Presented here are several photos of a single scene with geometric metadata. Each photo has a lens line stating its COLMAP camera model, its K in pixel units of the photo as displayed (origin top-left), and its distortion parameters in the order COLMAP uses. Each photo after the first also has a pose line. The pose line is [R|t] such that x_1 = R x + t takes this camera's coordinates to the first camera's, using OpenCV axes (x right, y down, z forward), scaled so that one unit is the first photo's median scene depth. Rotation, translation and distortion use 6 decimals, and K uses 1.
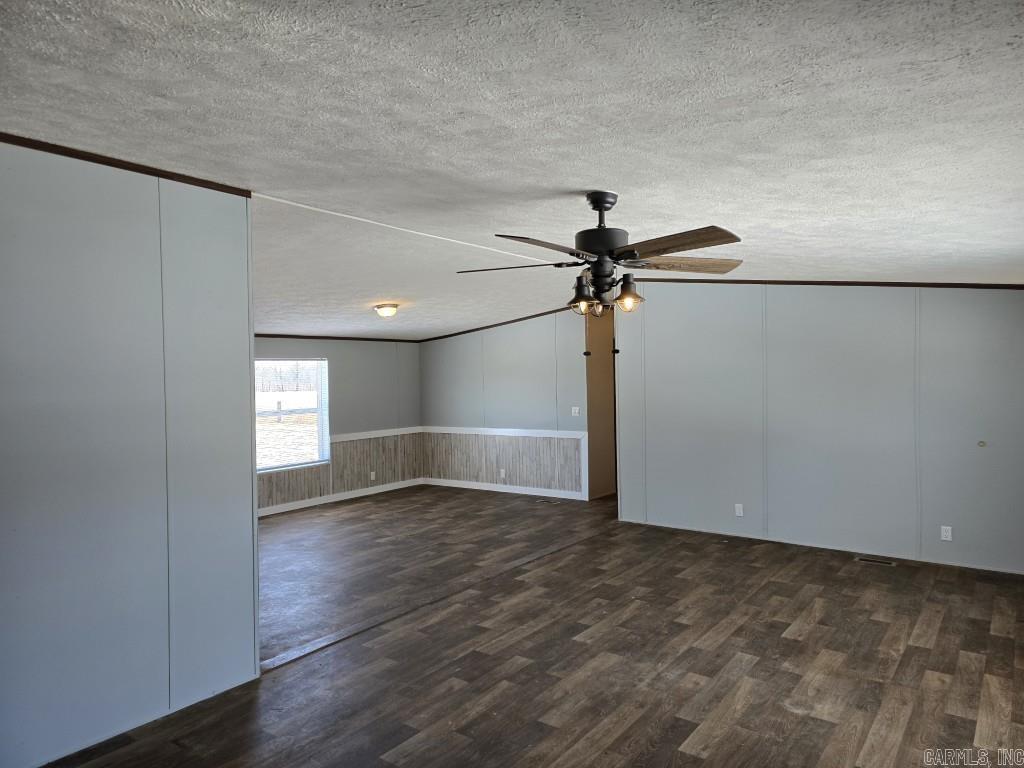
lens RADIAL K [[692.4, 0, 516.2], [0, 692.4, 364.9], [0, 0, 1]] dist [0.045486, -0.030681]
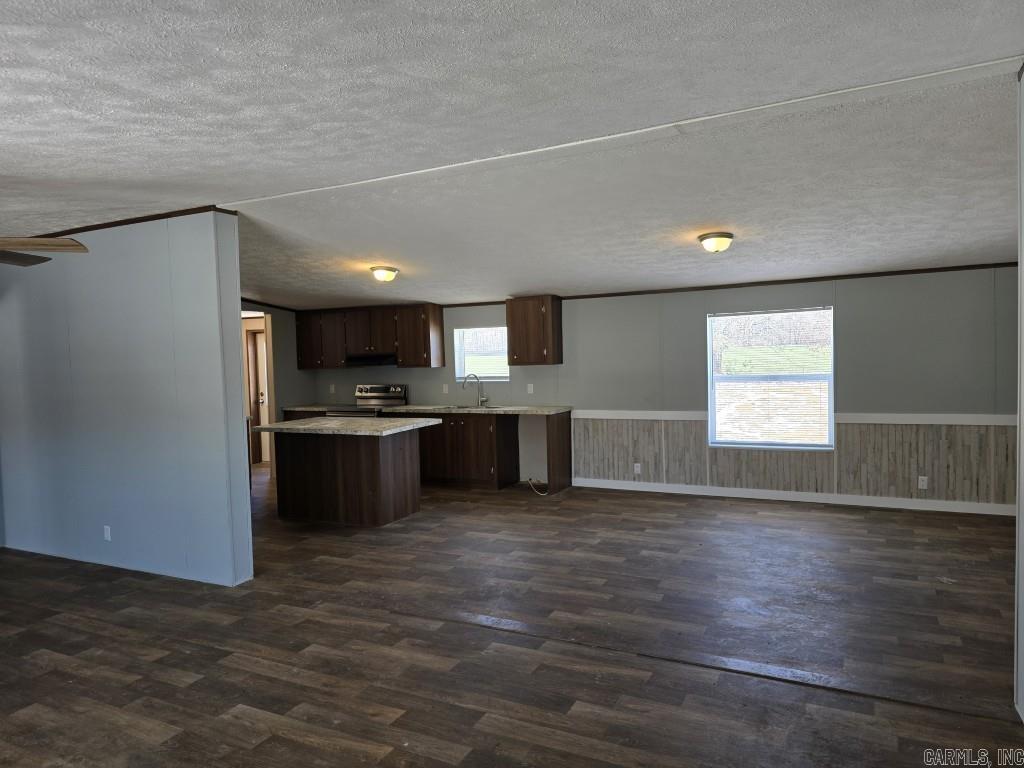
lens RADIAL K [[692.4, 0, 514.6], [0, 692.4, 382.5], [0, 0, 1]] dist [0.045486, -0.030681]
pose [[0.146516, 0.061710, -0.987282, 0.735409], [0.049895, 0.996321, 0.069679, 0.003650], [0.987949, -0.059469, 0.142898, 1.033941]]
